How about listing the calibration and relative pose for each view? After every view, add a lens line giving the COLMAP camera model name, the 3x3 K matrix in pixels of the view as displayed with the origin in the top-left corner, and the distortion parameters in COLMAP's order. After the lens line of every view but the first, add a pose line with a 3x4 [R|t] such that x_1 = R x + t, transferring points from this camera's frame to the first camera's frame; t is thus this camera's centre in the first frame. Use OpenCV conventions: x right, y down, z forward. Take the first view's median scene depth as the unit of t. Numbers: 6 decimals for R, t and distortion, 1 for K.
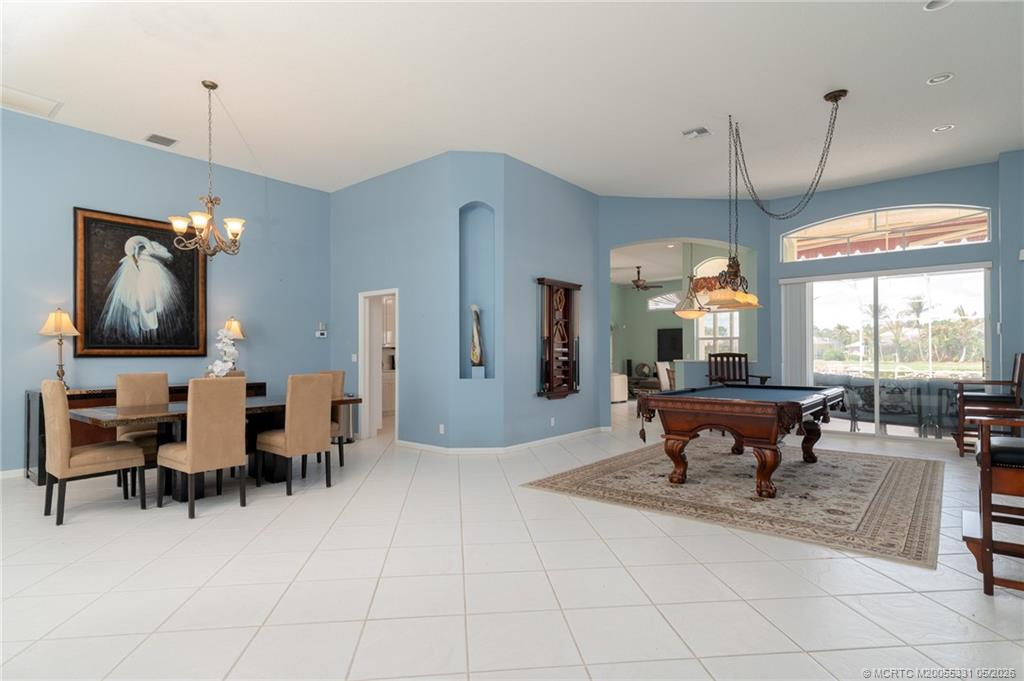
lens RADIAL K [[532.0, 0, 504.9], [0, 532.0, 341.4], [0, 0, 1]] dist [0.011822, 0.002651]
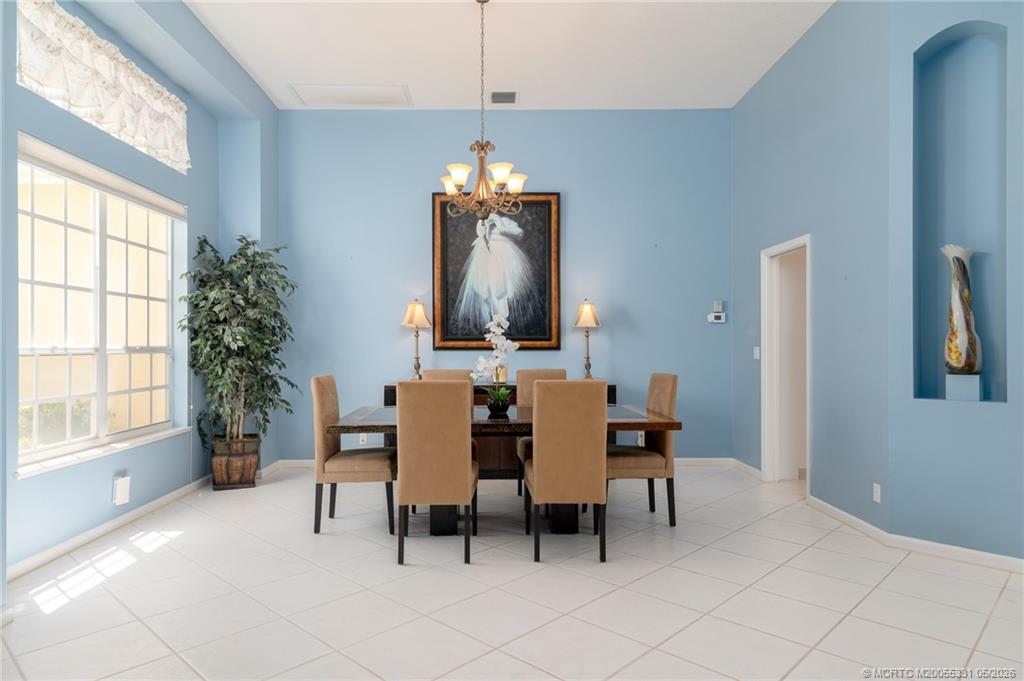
lens RADIAL K [[622.0, 0, 511.9], [0, 622.0, 336.8], [0, 0, 1]] dist [0.001596, 0.000009]
pose [[0.643140, -0.009178, -0.765693, 0.125616], [0.017398, 0.999845, 0.002628, 0.005496], [0.765551, -0.015012, 0.643200, 0.359394]]
